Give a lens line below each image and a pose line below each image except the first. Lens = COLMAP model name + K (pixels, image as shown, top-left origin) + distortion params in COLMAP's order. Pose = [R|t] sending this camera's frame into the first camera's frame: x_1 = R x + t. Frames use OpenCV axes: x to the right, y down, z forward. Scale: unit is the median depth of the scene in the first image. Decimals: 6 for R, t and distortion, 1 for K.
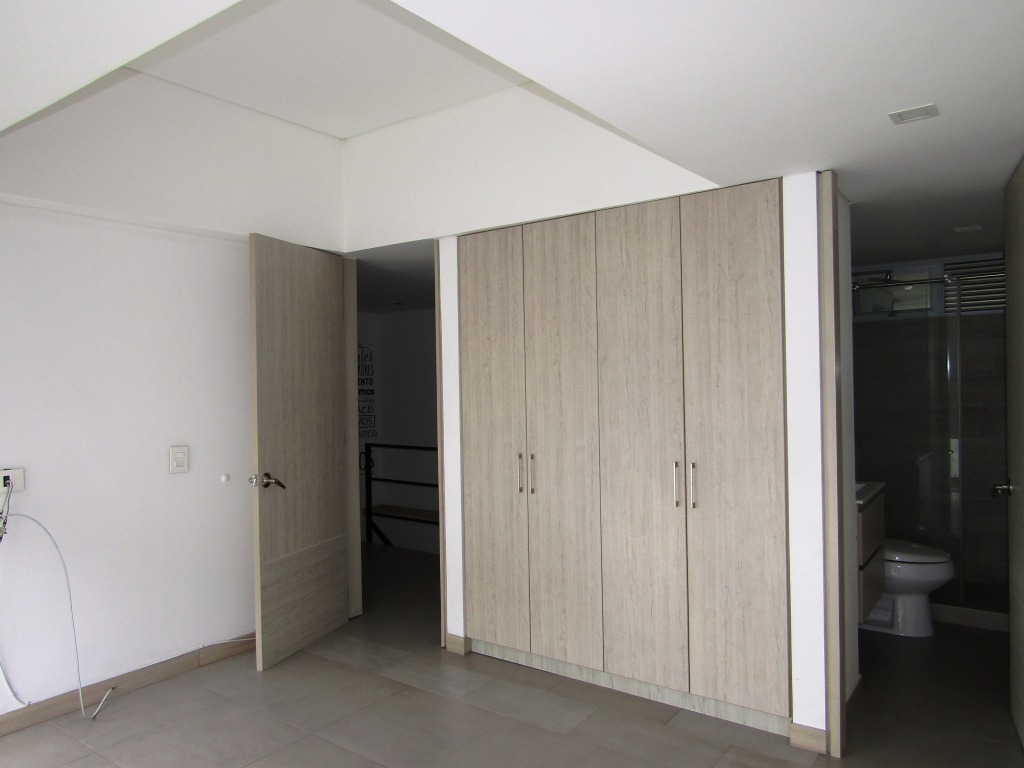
lens RADIAL K [[727.3, 0, 496.4], [0, 727.3, 389.0], [0, 0, 1]] dist [-0.022841, -0.004284]
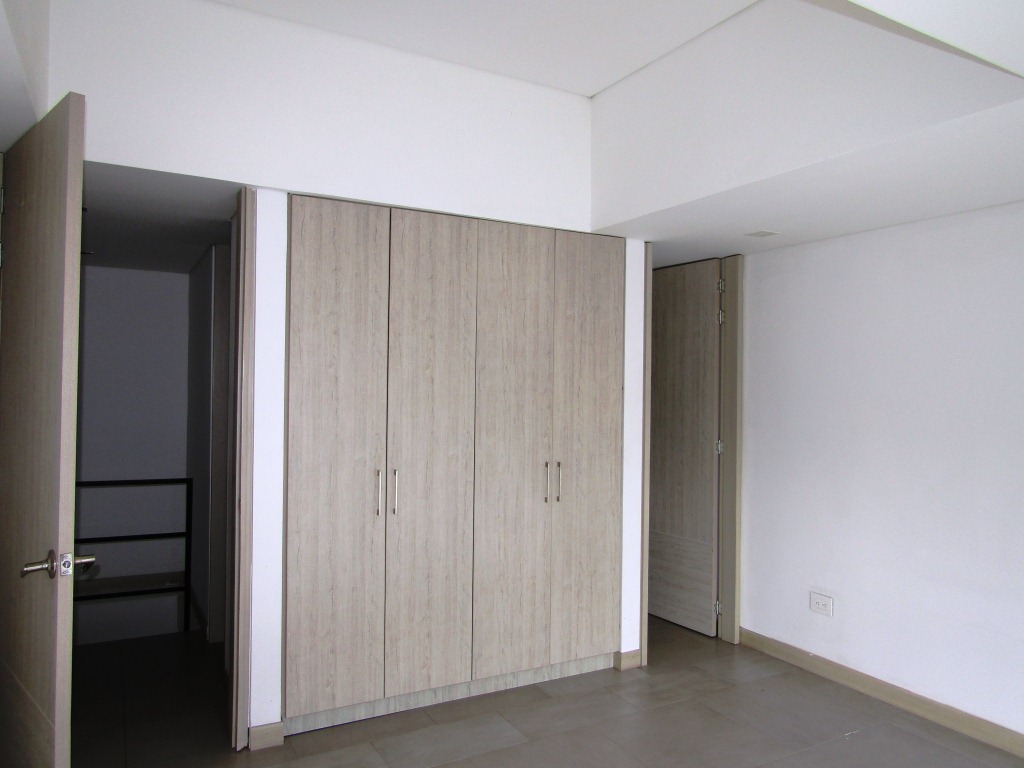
lens RADIAL K [[727.3, 0, 478.1], [0, 727.3, 390.9], [0, 0, 1]] dist [-0.022841, -0.004284]
pose [[0.414636, 0.020905, 0.909747, -0.785963], [-0.009960, 0.999780, -0.018434, 0.010631], [-0.909933, -0.001418, 0.414753, 0.598553]]
